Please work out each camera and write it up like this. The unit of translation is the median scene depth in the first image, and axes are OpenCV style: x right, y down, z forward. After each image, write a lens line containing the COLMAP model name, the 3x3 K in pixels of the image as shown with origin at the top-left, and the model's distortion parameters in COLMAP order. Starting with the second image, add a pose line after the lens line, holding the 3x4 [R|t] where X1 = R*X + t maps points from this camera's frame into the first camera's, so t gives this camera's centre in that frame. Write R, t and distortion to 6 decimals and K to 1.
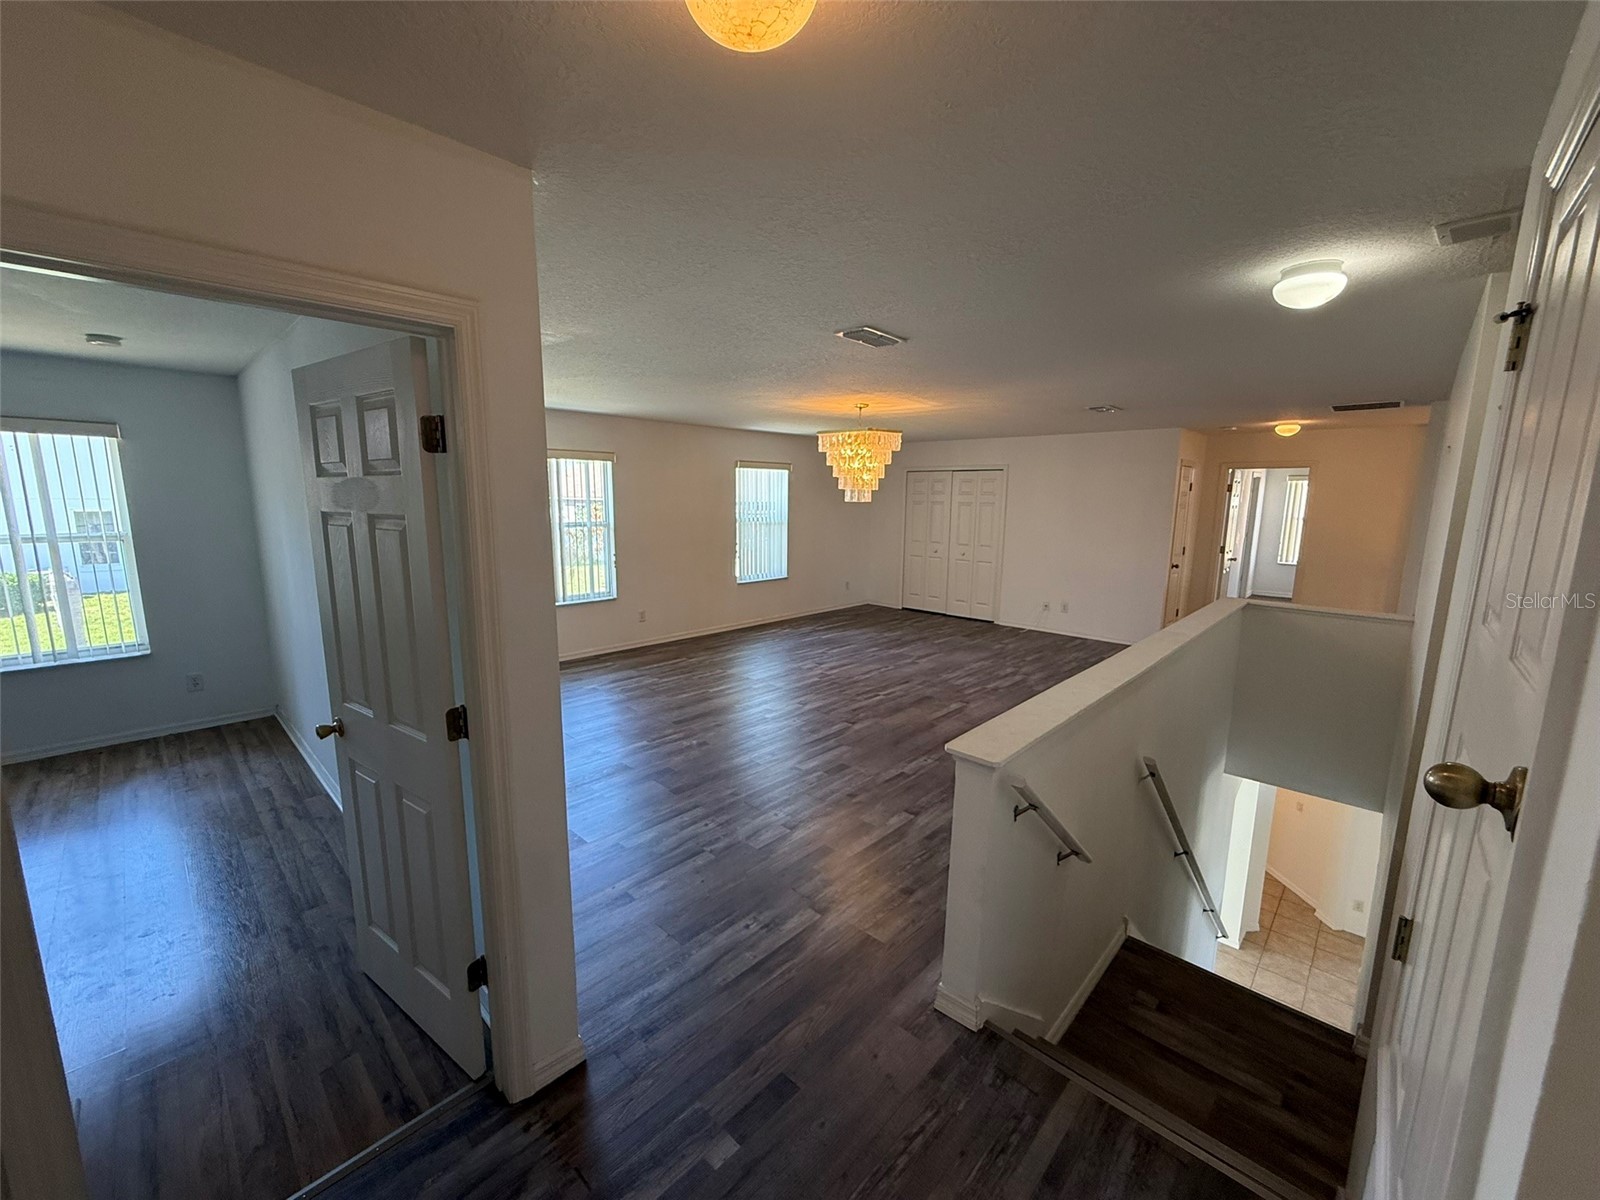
lens RADIAL K [[639.8, 0, 796.4], [0, 639.8, 601.2], [0, 0, 1]] dist [-0.006636, 0.002097]
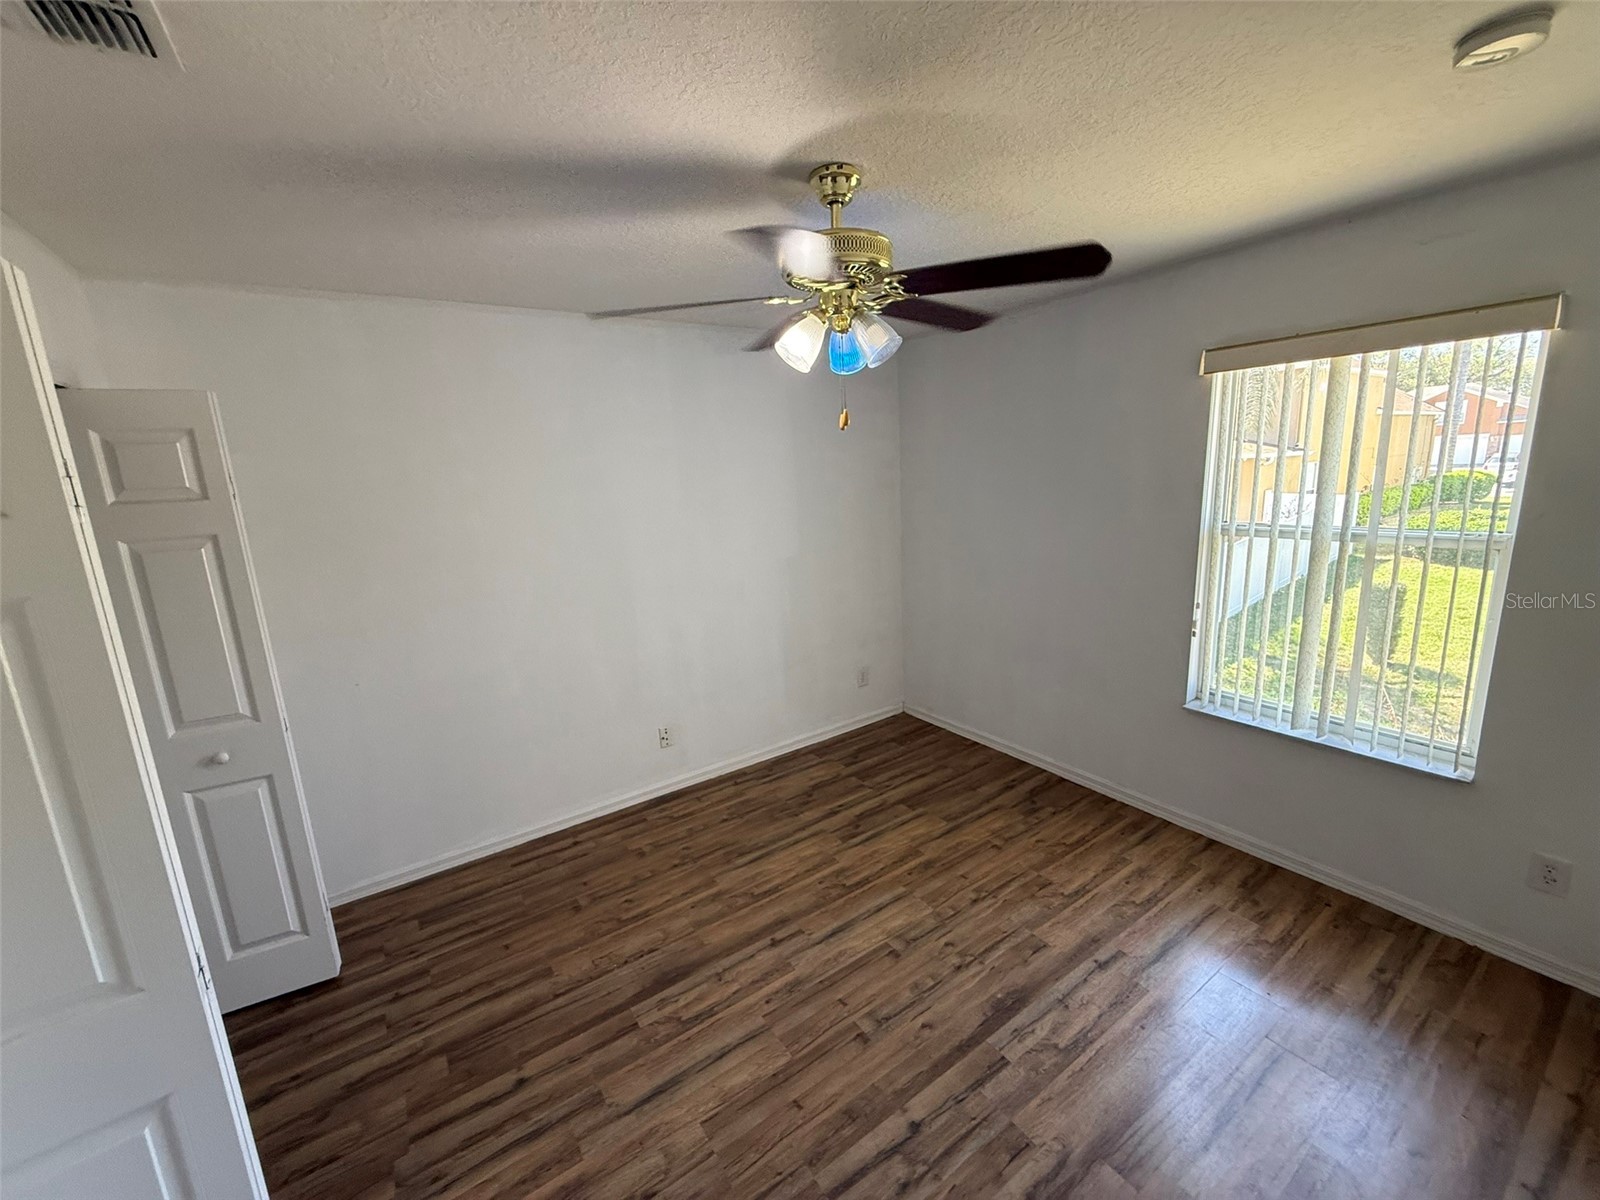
lens RADIAL K [[639.8, 0, 794.5], [0, 639.8, 601.0], [0, 0, 1]] dist [-0.006636, 0.002097]
pose [[-0.218841, 0.194109, -0.956258, -0.345361], [-0.104574, 0.969703, 0.220770, -0.081311], [0.970141, 0.148313, -0.191912, 0.429173]]
